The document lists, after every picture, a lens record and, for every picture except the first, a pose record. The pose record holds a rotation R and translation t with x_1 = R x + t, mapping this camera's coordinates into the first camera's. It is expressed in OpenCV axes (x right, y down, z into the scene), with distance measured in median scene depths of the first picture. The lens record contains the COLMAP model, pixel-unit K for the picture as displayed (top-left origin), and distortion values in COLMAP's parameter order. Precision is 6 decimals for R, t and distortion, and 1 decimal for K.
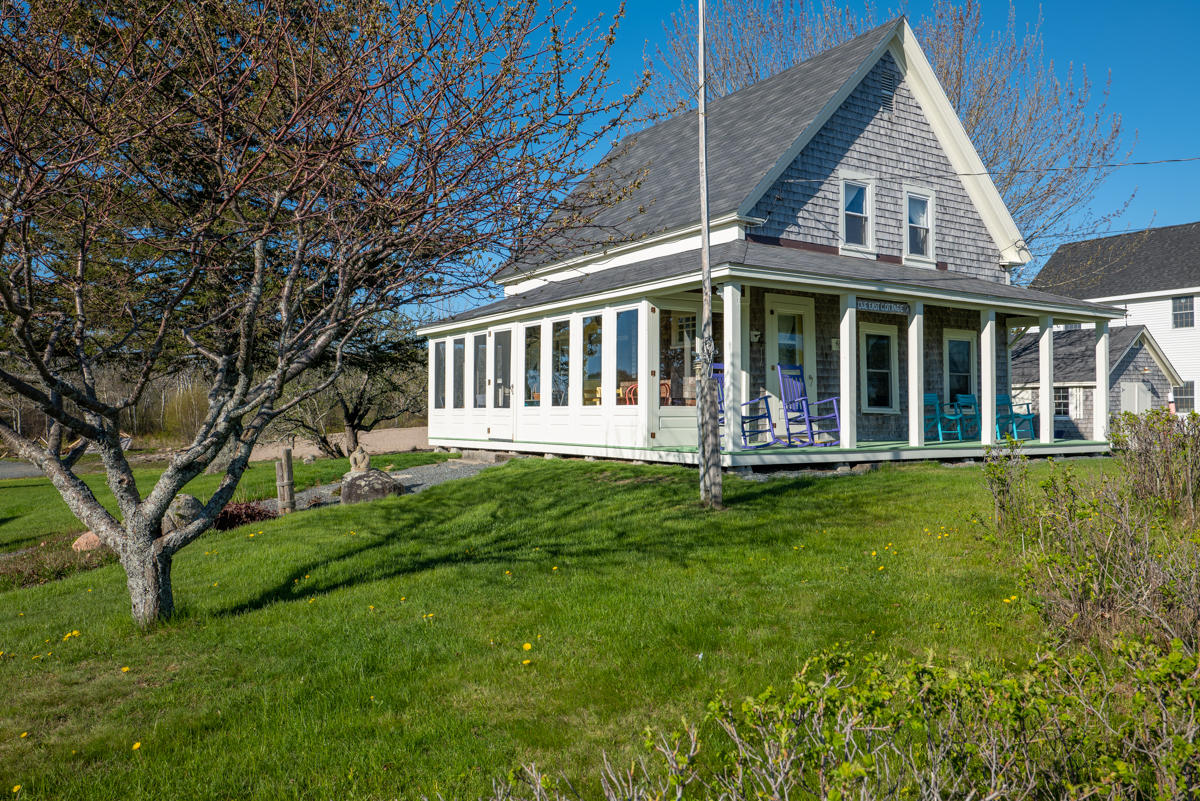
lens RADIAL K [[916.3, 0, 600.0], [0, 916.3, 400.5], [0, 0, 1]] dist [0.006189, -0.000281]
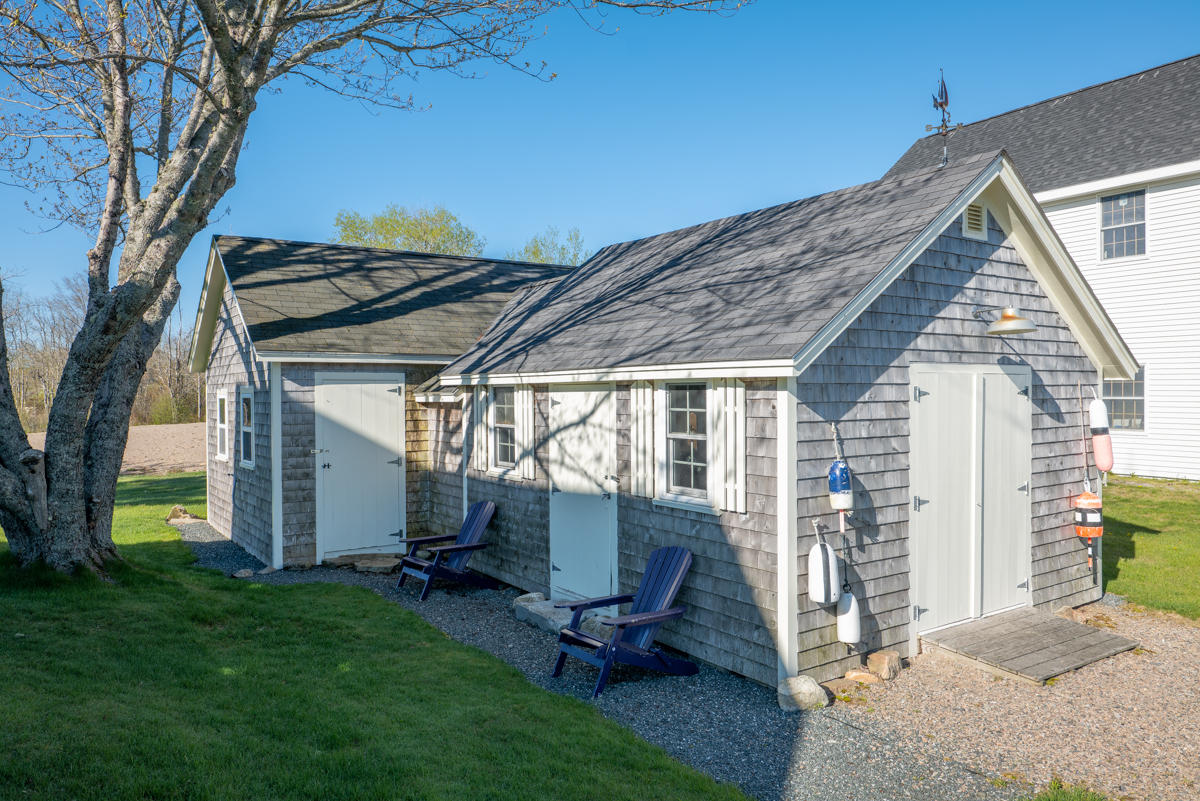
lens RADIAL K [[821.9, 0, 600.0], [0, 821.9, 400.5], [0, 0, 1]] dist [-0.002564, -0.000061]
pose [[0.999907, 0.000328, 0.013615, 0.786449], [-0.000533, 0.999886, 0.015064, -0.021616], [-0.013608, -0.015069, 0.999794, 1.269247]]
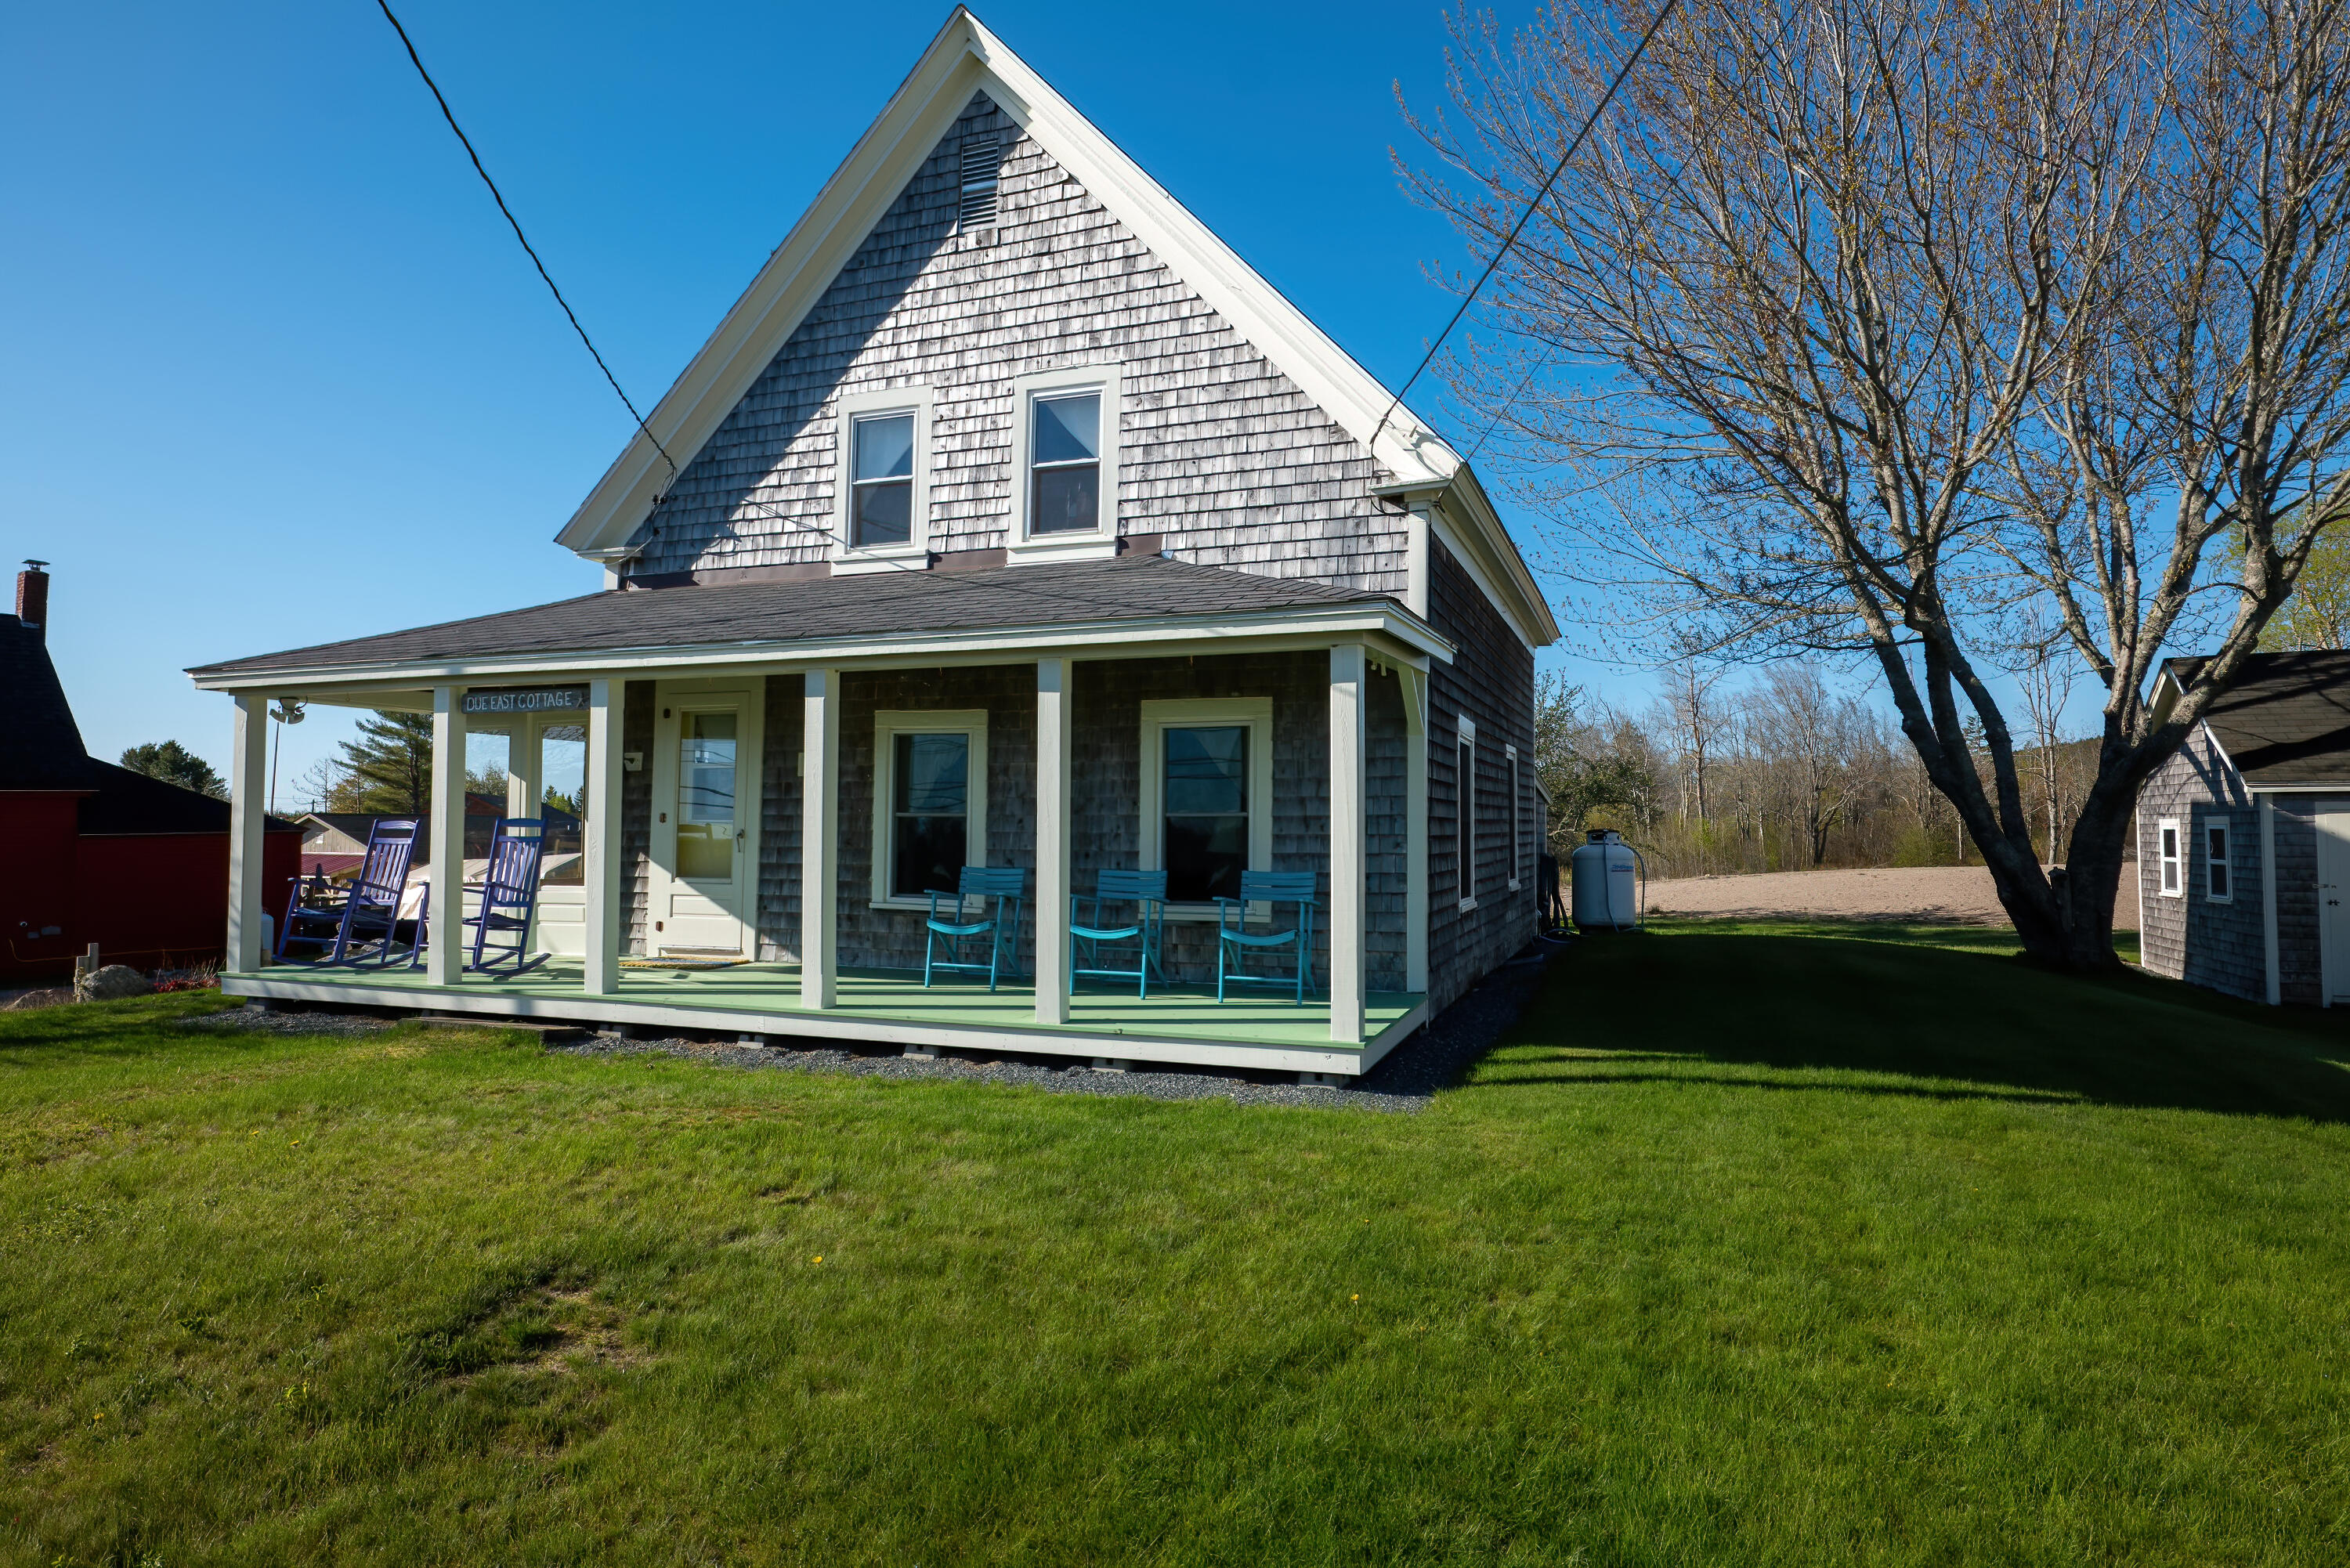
lens RADIAL K [[1293.6, 0, 1217.4], [0, 1293.6, 794.5], [0, 0, 1]] dist [-0.000379, -0.000988]
pose [[0.585962, -0.020305, -0.810084, 0.866316], [0.008806, 0.999787, -0.018690, -0.028285], [0.810291, 0.003818, 0.586016, 0.718376]]
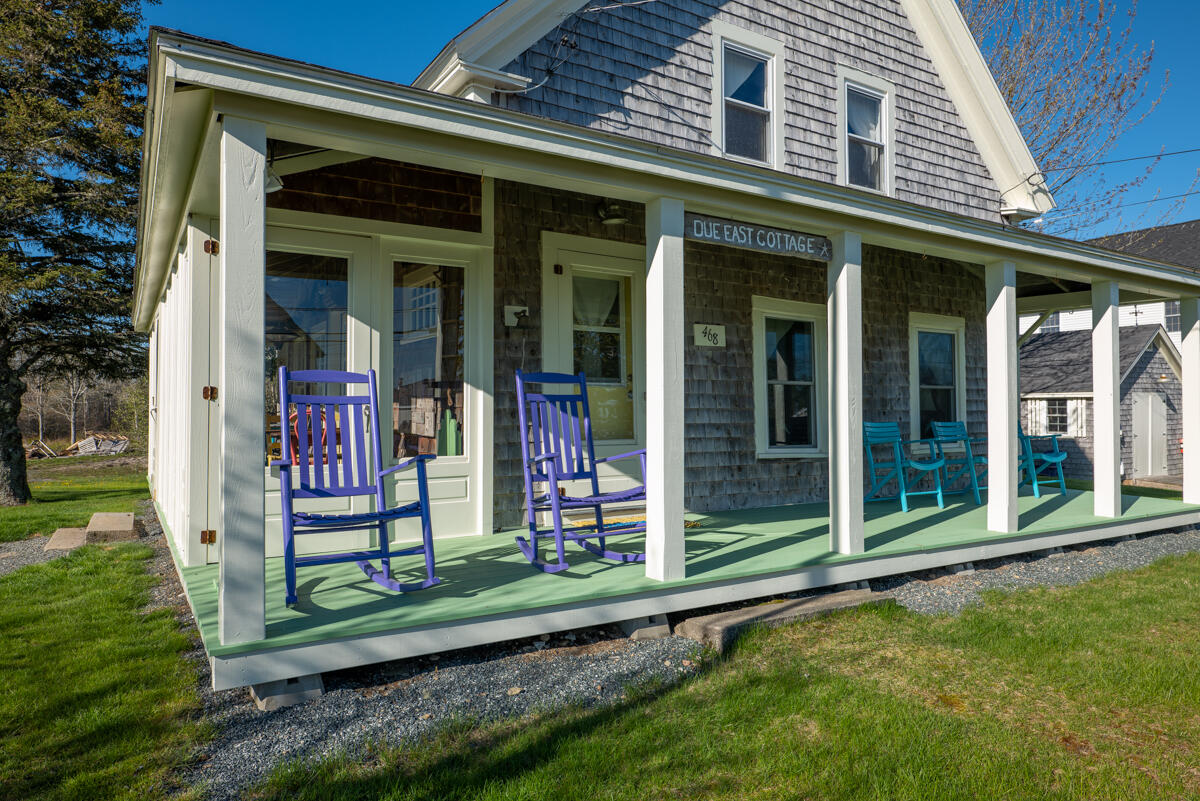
lens RADIAL K [[699.2, 0, 585.7], [0, 699.2, 400.5], [0, 0, 1]] dist [-0.002402, 0.000717]
pose [[0.996516, 0.000229, -0.083402, 0.205983], [-0.000291, 1.000000, -0.000726, -0.020342], [0.083402, 0.000747, 0.996516, 0.537624]]
